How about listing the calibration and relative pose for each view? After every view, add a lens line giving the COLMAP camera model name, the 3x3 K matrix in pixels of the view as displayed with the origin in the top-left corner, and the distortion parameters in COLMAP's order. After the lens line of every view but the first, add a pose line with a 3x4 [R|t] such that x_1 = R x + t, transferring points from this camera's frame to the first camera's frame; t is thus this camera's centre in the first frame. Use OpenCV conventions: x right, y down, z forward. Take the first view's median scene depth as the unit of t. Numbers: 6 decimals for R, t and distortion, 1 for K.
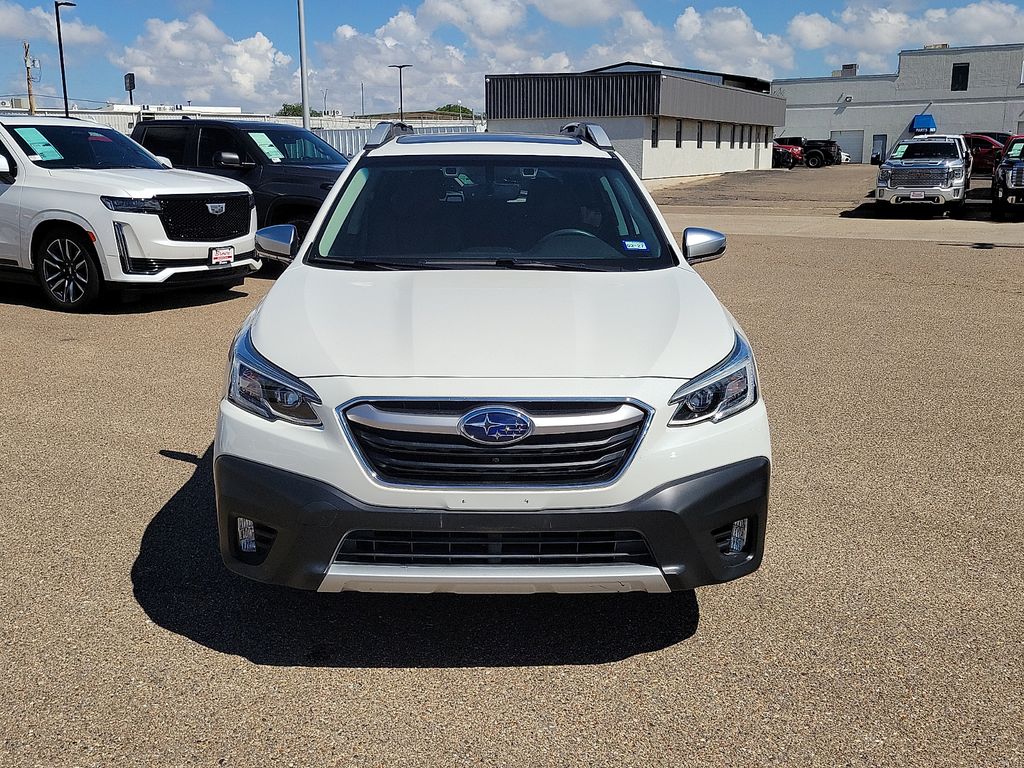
lens RADIAL K [[999.7, 0, 512.0], [0, 999.7, 384.0], [0, 0, 1]] dist [0.044607, -0.007613]
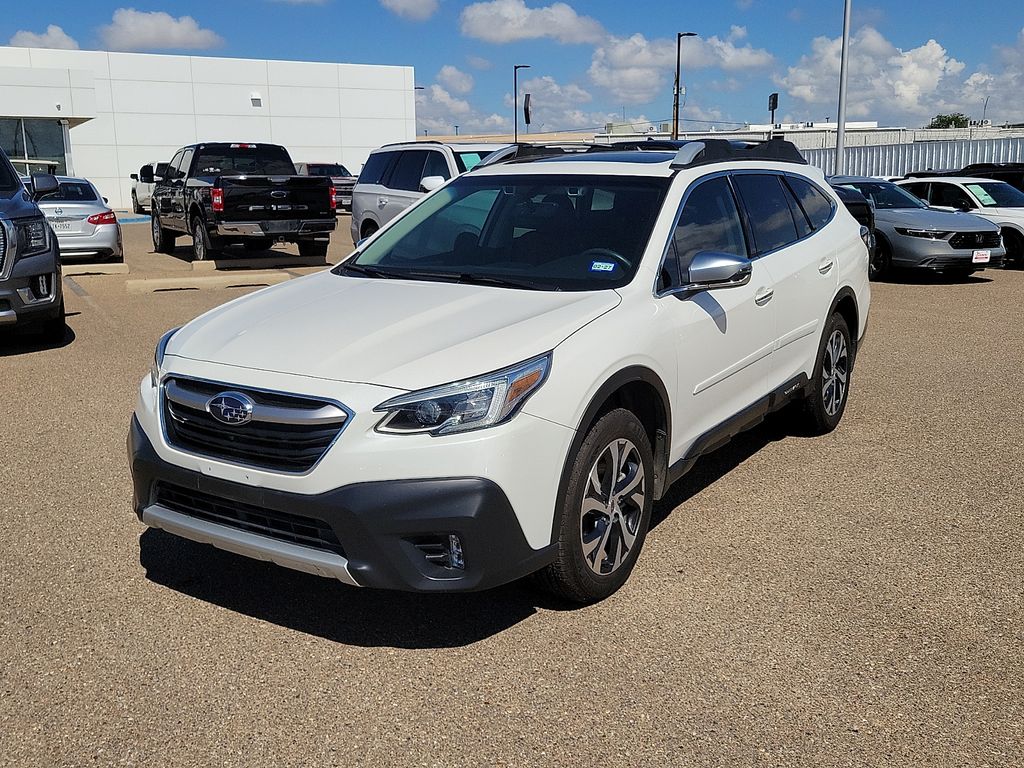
lens RADIAL K [[1023.8, 0, 512.0], [0, 1023.8, 384.0], [0, 0, 1]] dist [0.041930, -0.011042]
pose [[0.824790, 0.105556, -0.555499, 0.081964], [-0.116831, 0.993035, 0.015230, -0.003848], [0.553237, 0.052338, 0.831378, 0.016209]]
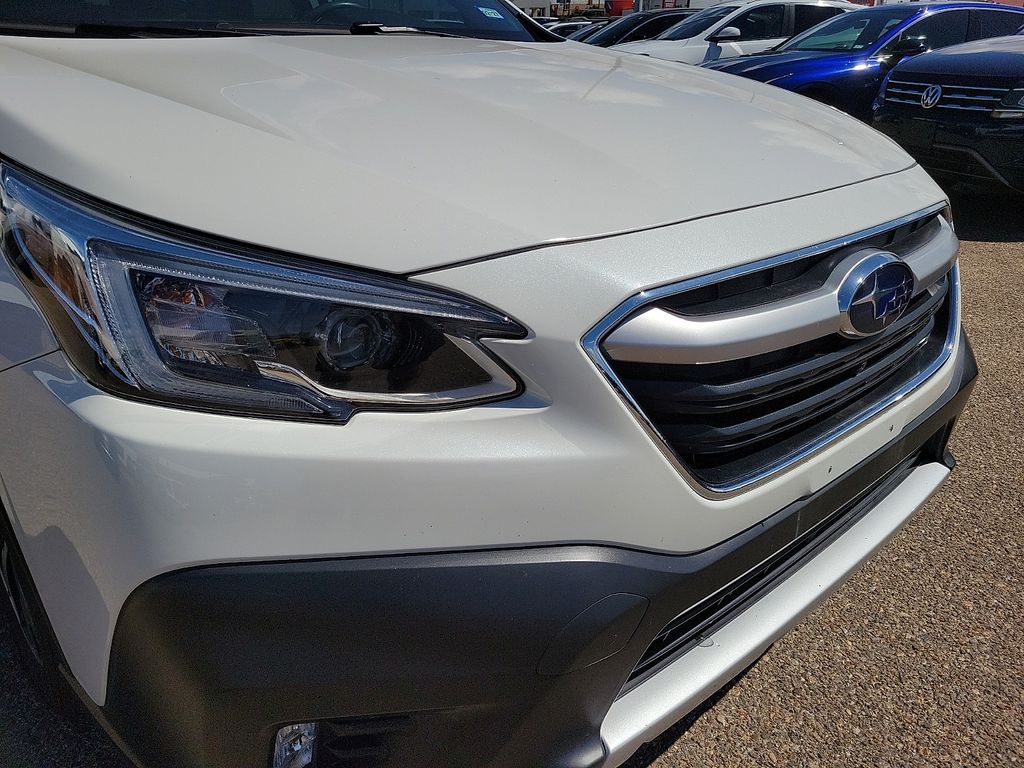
lens RADIAL K [[755.5, 0, 512.0], [0, 755.5, 384.0], [0, 0, 1]] dist [0.028537, 0.000292]
pose [[0.747873, -0.272580, 0.605299, -0.032772], [0.147187, 0.957203, 0.249195, -0.002738], [-0.647319, -0.097274, 0.755986, 0.074425]]
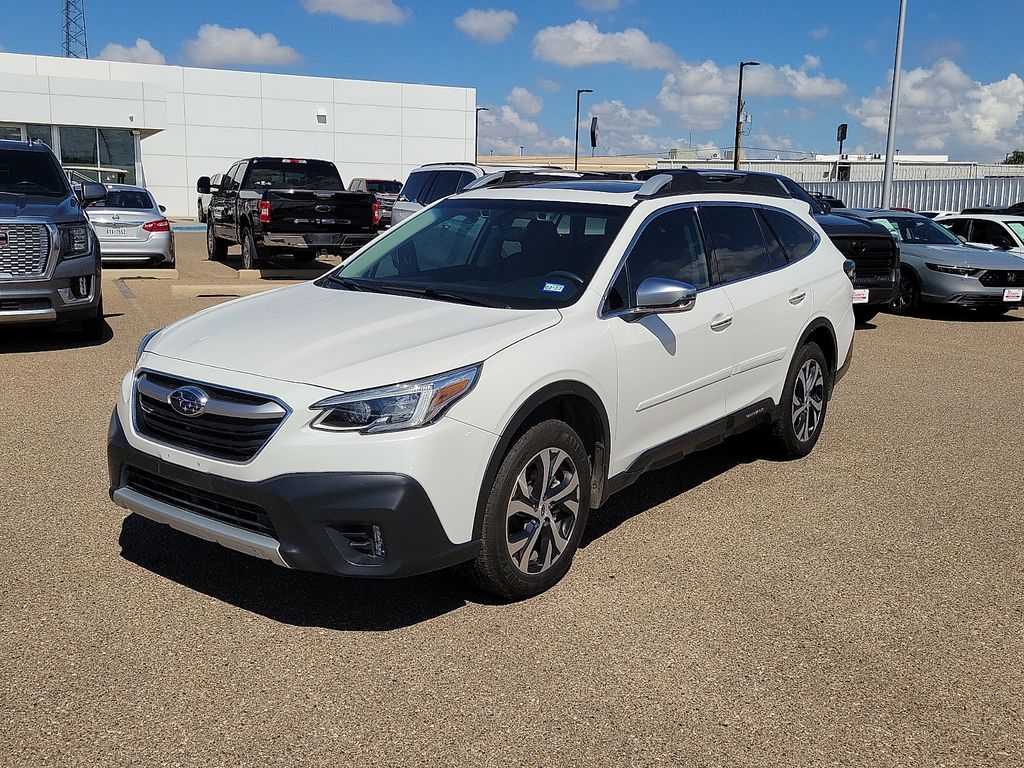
lens RADIAL K [[1020.5, 0, 506.2], [0, 1020.5, 377.6], [0, 0, 1]] dist [0.044512, -0.006037]
pose [[0.784262, 0.127821, -0.607120, 0.098698], [-0.161629, 0.986851, -0.001020, -0.004772], [0.599007, 0.098928, 0.794609, 0.016978]]
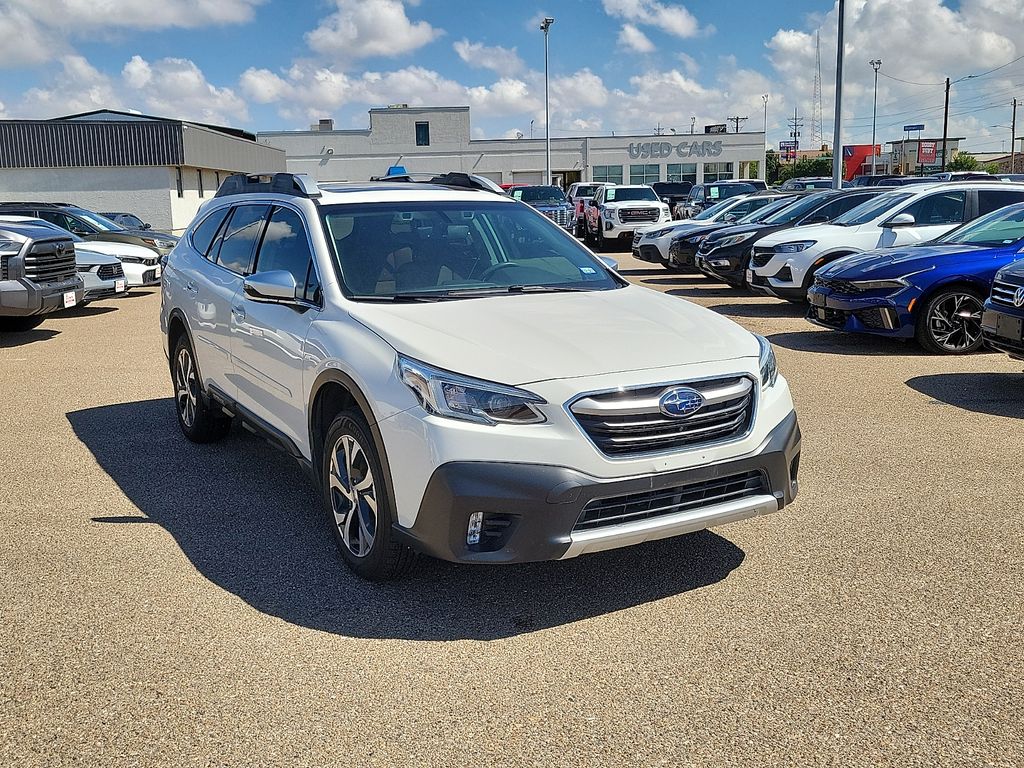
lens RADIAL K [[1001.4, 0, 500.8], [0, 1001.4, 379.1], [0, 0, 1]] dist [0.053066, -0.021662]
pose [[0.872315, -0.103243, 0.477920, -0.075207], [0.128044, 0.991577, -0.019505, 0.000660], [-0.471881, 0.078210, 0.878187, -0.003620]]
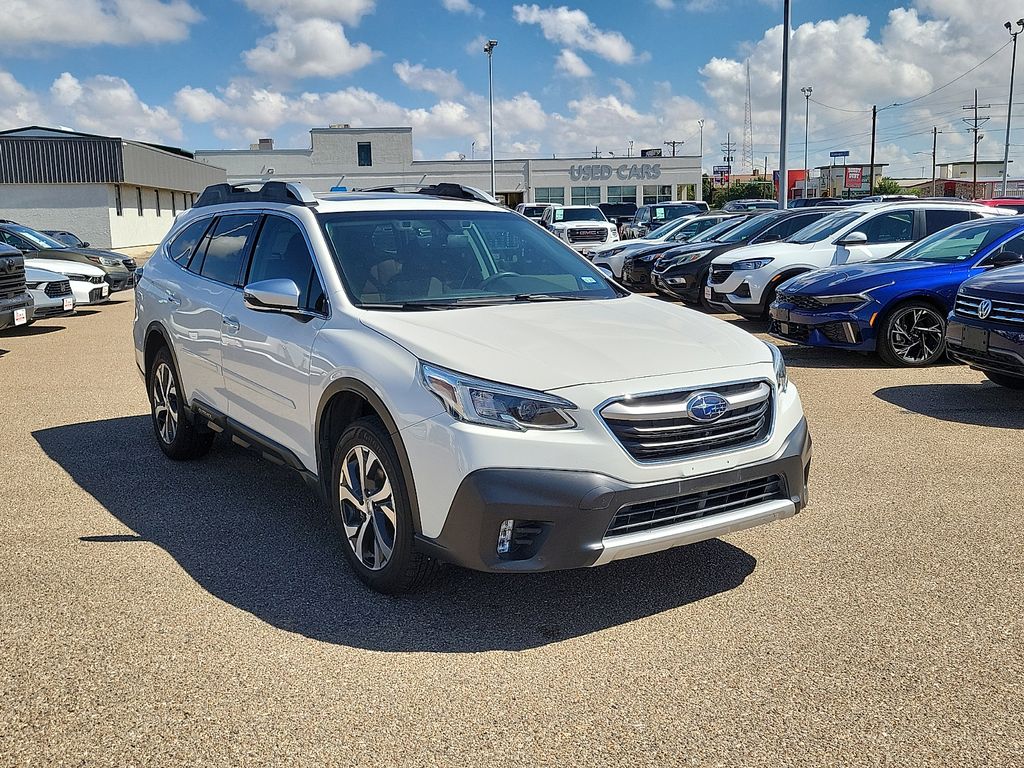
lens RADIAL K [[999.7, 0, 512.0], [0, 999.7, 384.0], [0, 0, 1]] dist [0.044607, -0.007613]
pose [[0.835236, -0.102069, 0.540336, -0.083008], [0.137834, 0.990113, -0.026027, 0.001019], [-0.532337, 0.096216, 0.841047, 0.003011]]
